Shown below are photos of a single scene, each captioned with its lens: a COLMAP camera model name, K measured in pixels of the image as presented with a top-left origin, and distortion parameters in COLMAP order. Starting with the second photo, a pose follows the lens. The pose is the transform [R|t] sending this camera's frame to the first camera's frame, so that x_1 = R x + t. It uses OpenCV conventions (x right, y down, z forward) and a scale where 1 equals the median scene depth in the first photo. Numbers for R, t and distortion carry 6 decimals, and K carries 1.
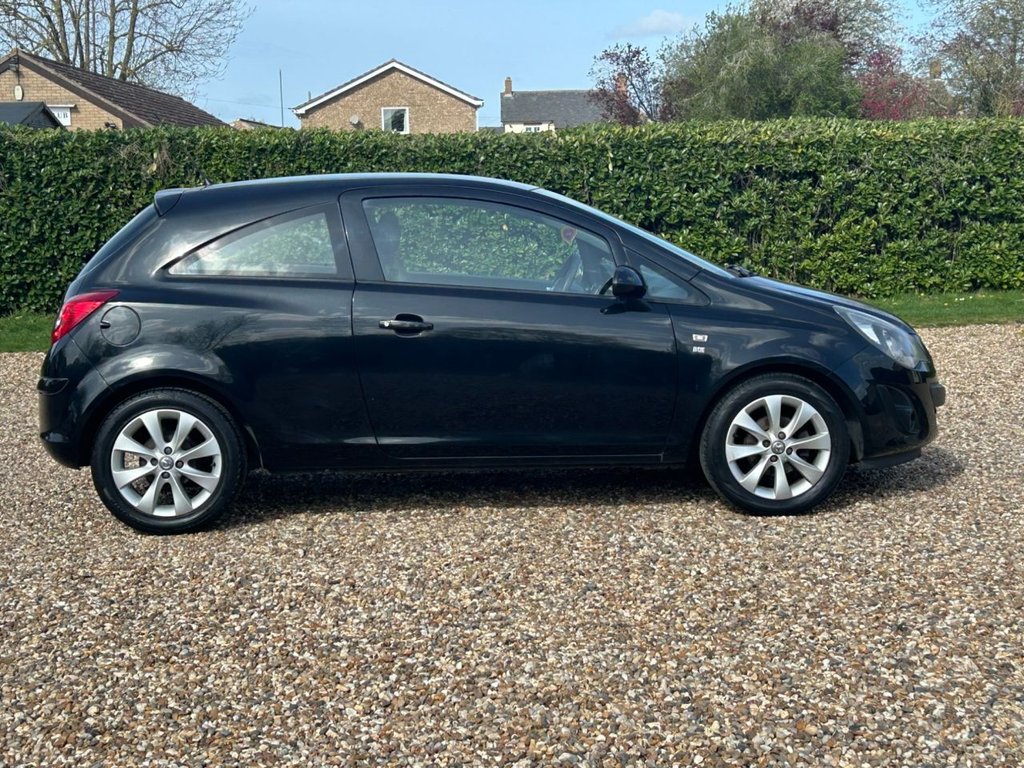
lens RADIAL K [[1609.0, 0, 514.2], [0, 1609.0, 392.4], [0, 0, 1]] dist [0.096429, 0.000000]
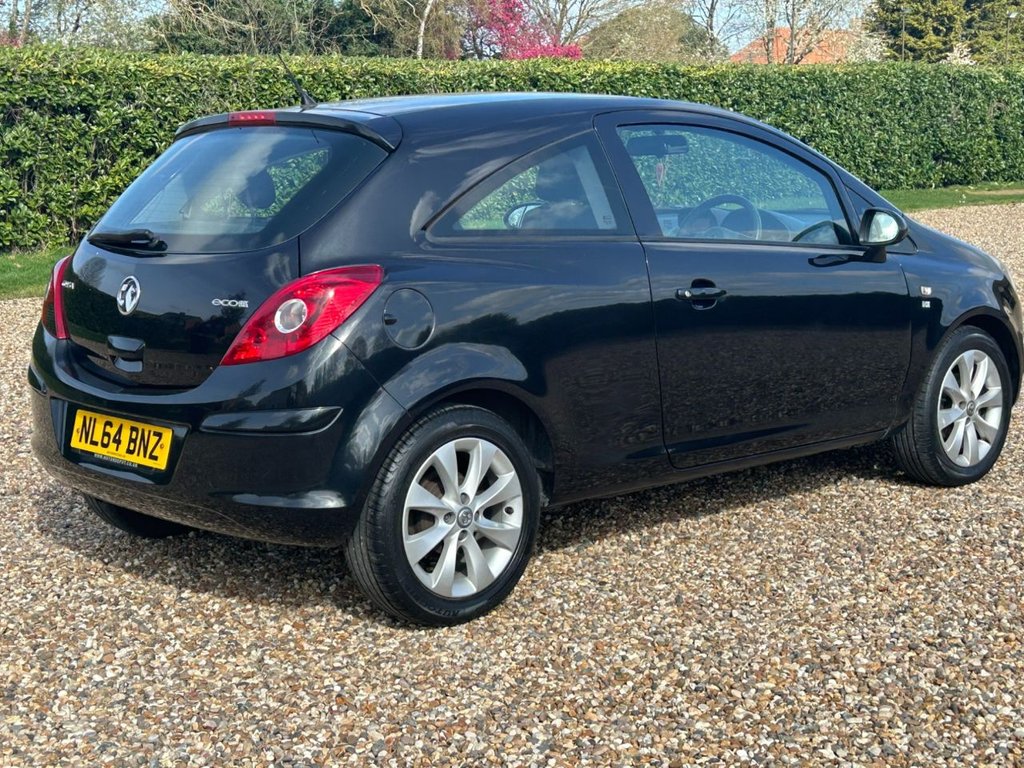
lens RADIAL K [[1609.0, 0, 506.9], [0, 1609.0, 363.9], [0, 0, 1]] dist [0.096429, 0.000000]
pose [[0.773923, -0.078706, 0.628369, -0.213424], [0.067698, 0.996843, 0.041480, -0.016139], [-0.629650, 0.010437, 0.776808, 0.160411]]
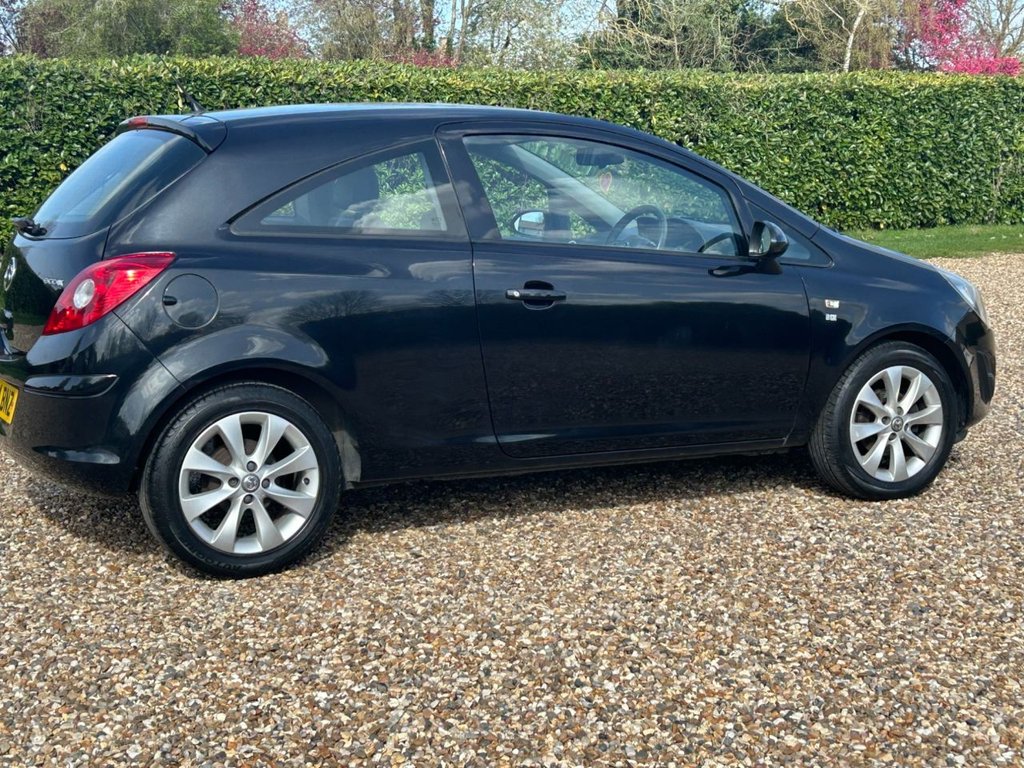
lens RADIAL K [[1609.0, 0, 528.4], [0, 1609.0, 395.6], [0, 0, 1]] dist [0.096429, 0.000000]
pose [[0.910141, -0.039302, 0.412430, -0.140126], [0.025087, 0.998892, 0.039828, -0.008160], [-0.413538, -0.025902, 0.910118, 0.090417]]
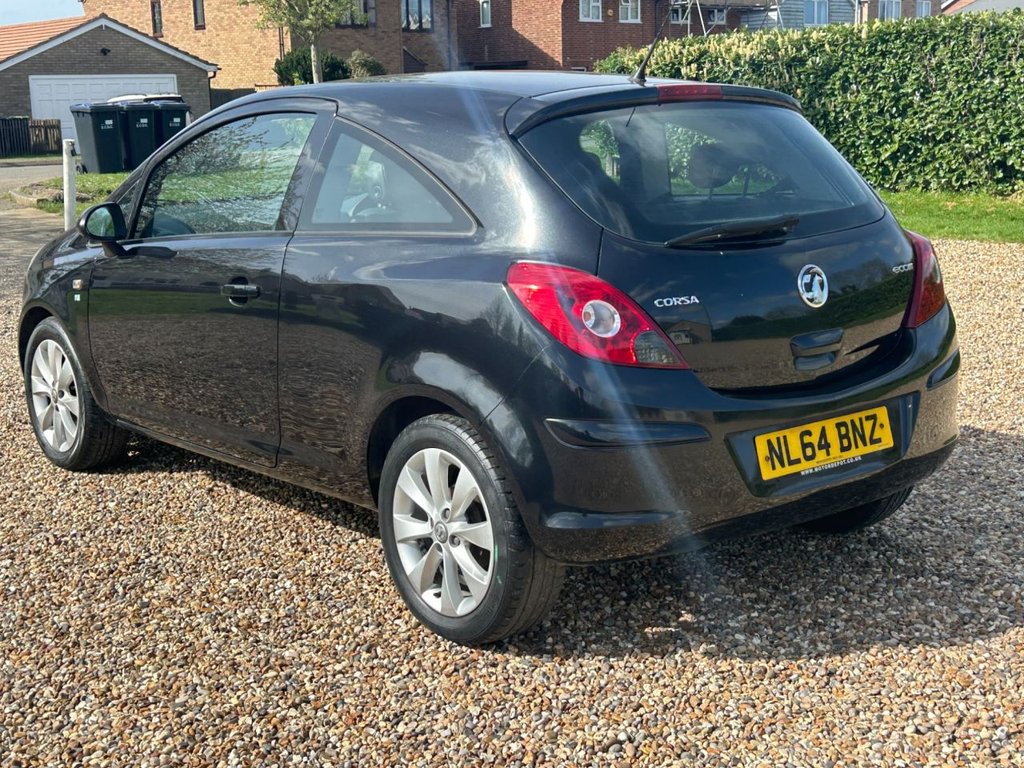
lens RADIAL K [[1428.7, 0, 511.3], [0, 1428.7, 392.5], [0, 0, 1]] dist [0.097510, 0.000000]
pose [[-0.570760, -0.129787, 0.810795, -0.240605], [0.122462, 0.962931, 0.240347, -0.057710], [-0.811933, 0.236472, -0.533709, 0.521539]]
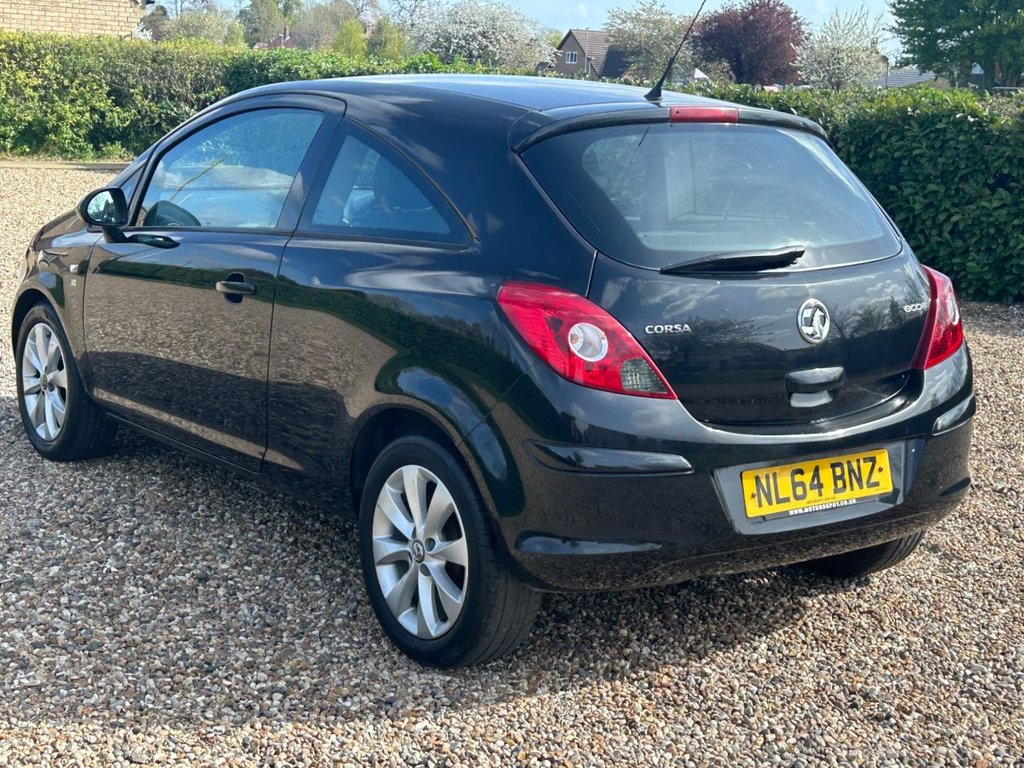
lens RADIAL K [[1609.0, 0, 512.4], [0, 1609.0, 381.1], [0, 0, 1]] dist [0.096429, 0.000000]
pose [[-0.534122, -0.152661, 0.831510, -0.261166], [0.069555, 0.972291, 0.223186, -0.062378], [-0.842542, 0.177044, -0.508704, 0.524267]]
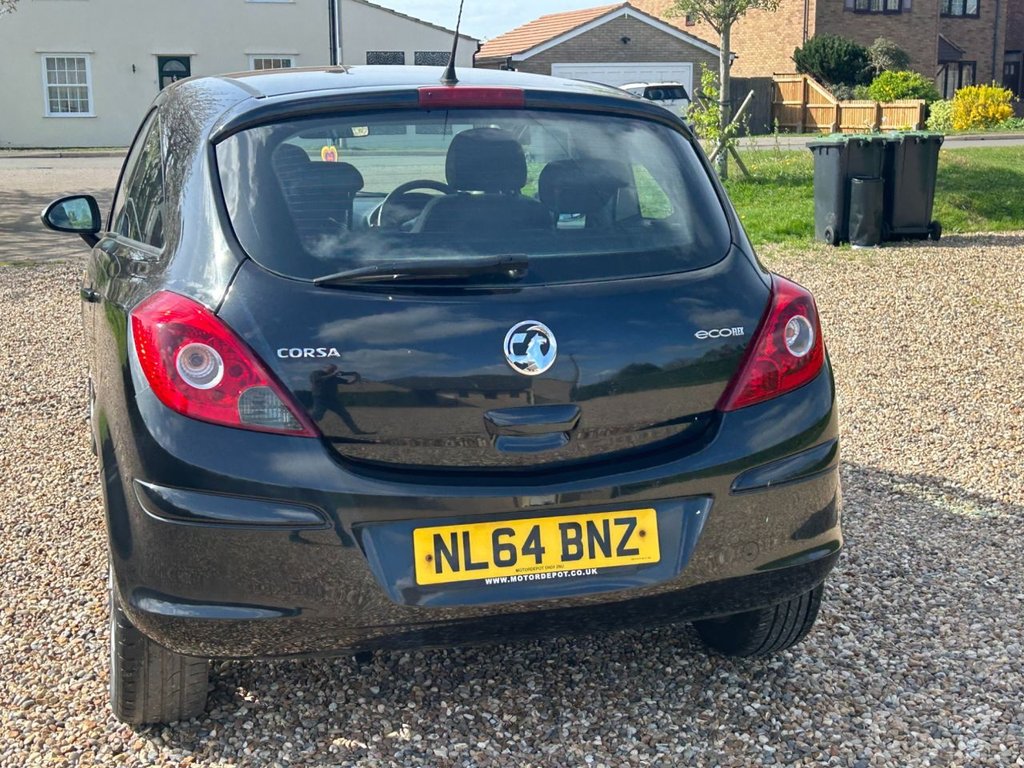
lens RADIAL K [[1433.9, 0, 506.9], [0, 1433.9, 380.1], [0, 0, 1]] dist [0.110501, 0.000000]
pose [[-0.215347, -0.168824, 0.961834, -0.252060], [0.107969, 0.974788, 0.195271, -0.046811], [-0.970551, 0.145899, -0.191690, 0.414264]]
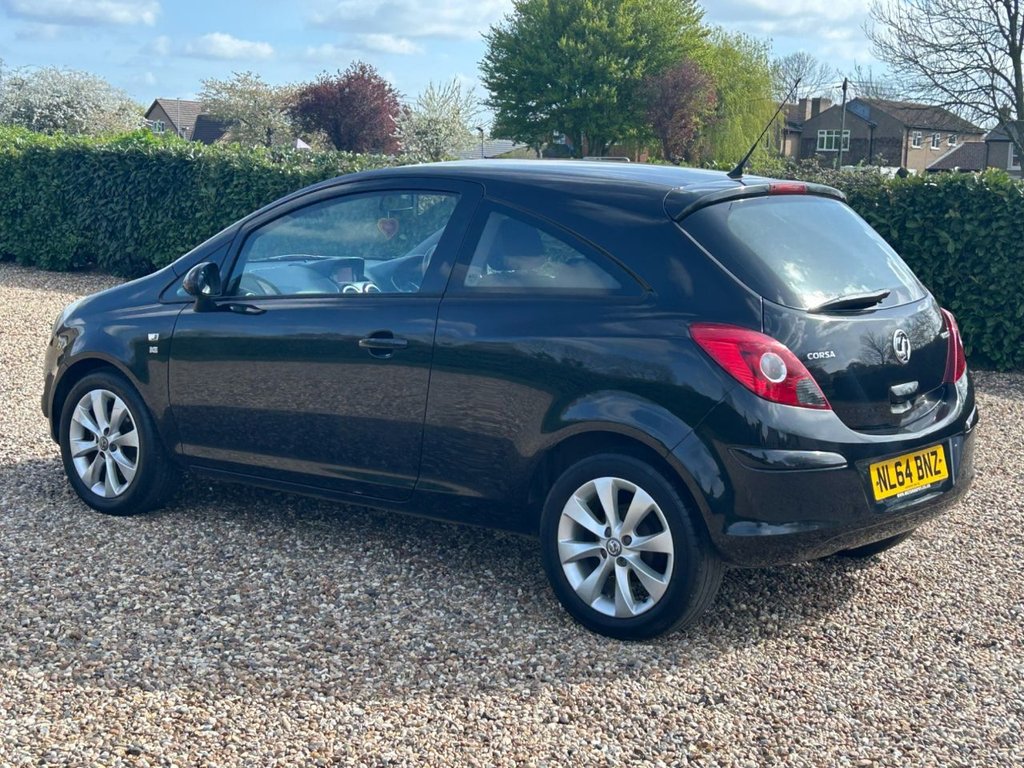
lens RADIAL K [[1609.0, 0, 514.3], [0, 1609.0, 386.3], [0, 0, 1]] dist [0.096429, 0.000000]
pose [[-0.729461, -0.090810, 0.677968, -0.243739], [0.066735, 0.976972, 0.202663, -0.073427], [-0.680759, 0.193079, -0.706602, 0.621463]]
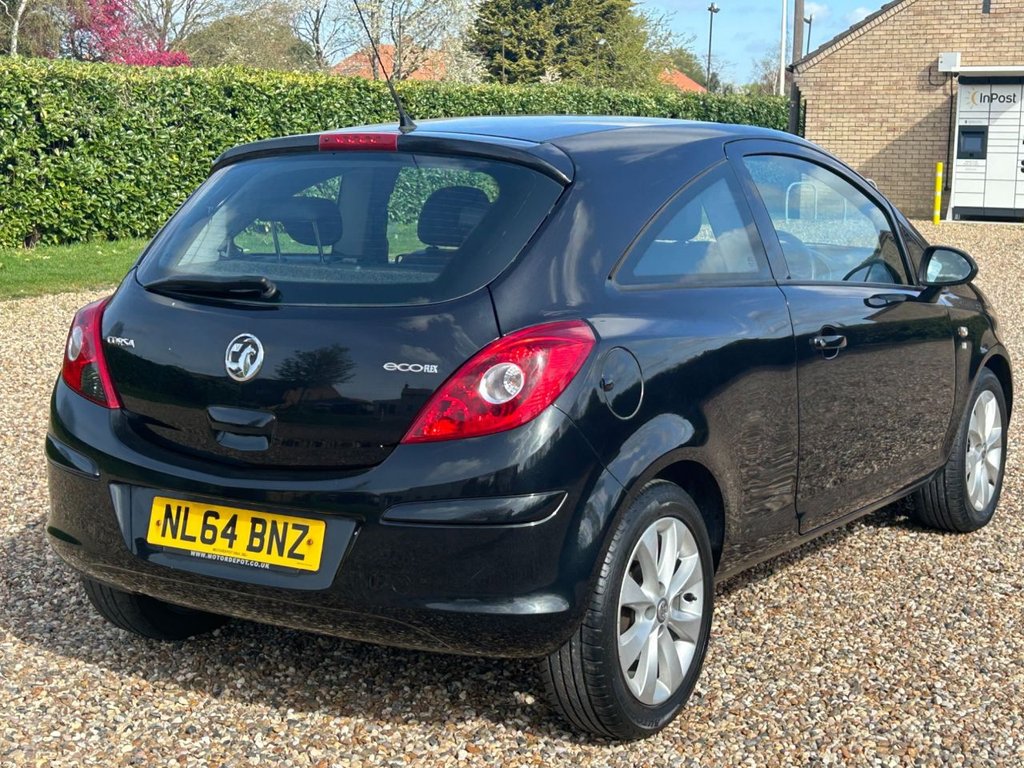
lens RADIAL K [[1609.0, 0, 524.8], [0, 1609.0, 376.1], [0, 0, 1]] dist [0.096429, 0.000000]
pose [[0.584396, -0.089898, 0.806473, -0.243154], [0.071752, 0.995676, 0.058995, -0.026898], [-0.808290, 0.023390, 0.588320, 0.239746]]
